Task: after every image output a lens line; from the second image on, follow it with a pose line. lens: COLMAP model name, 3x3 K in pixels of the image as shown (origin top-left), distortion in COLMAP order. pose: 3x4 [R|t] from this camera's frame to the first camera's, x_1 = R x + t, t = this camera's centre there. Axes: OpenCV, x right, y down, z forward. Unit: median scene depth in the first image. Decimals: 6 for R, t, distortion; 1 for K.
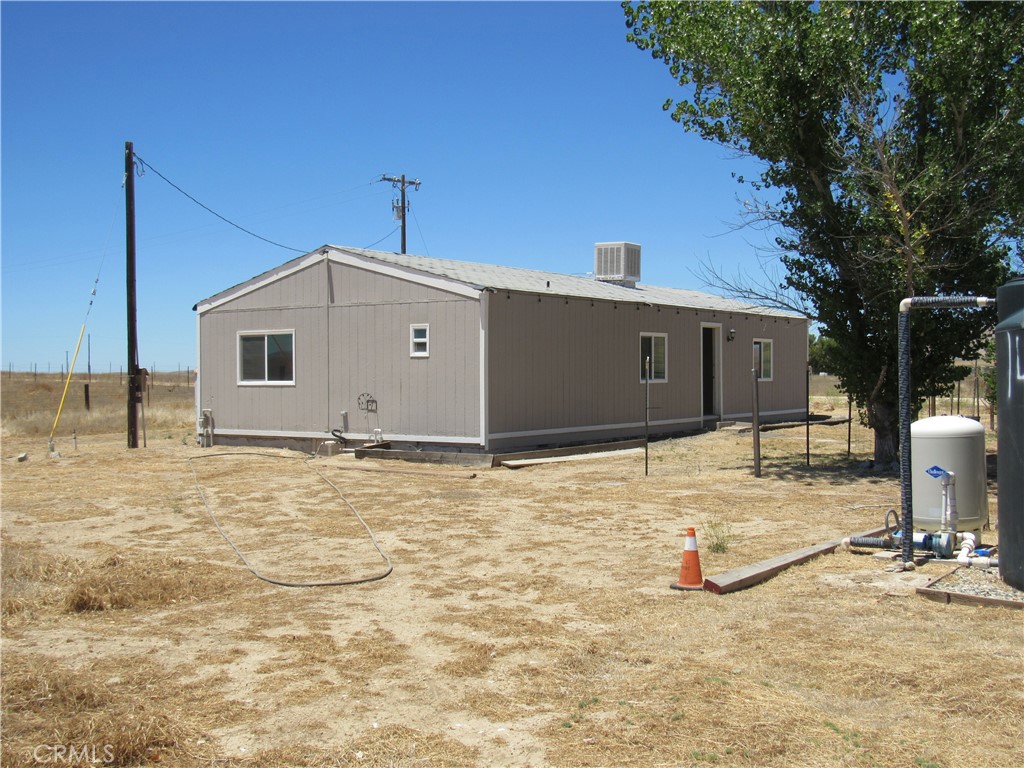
lens RADIAL K [[1201.2, 0, 511.9], [0, 1201.2, 402.1], [0, 0, 1]] dist [-0.070298, 0.028485]
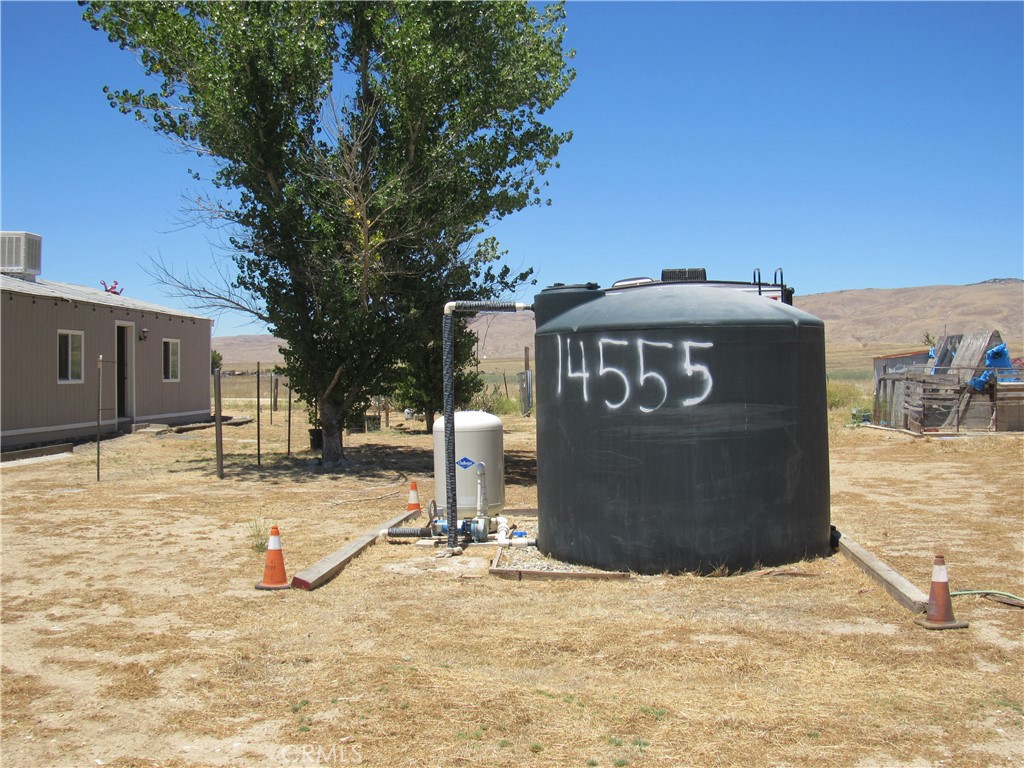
lens RADIAL K [[1212.3, 0, 512.0], [0, 1212.3, 384.0], [0, 0, 1]] dist [-0.085058, 0.045899]
pose [[0.843755, -0.000579, 0.536728, -0.127712], [0.010097, 0.999840, -0.014795, 0.002295], [-0.536634, 0.017902, 0.843625, 0.030223]]
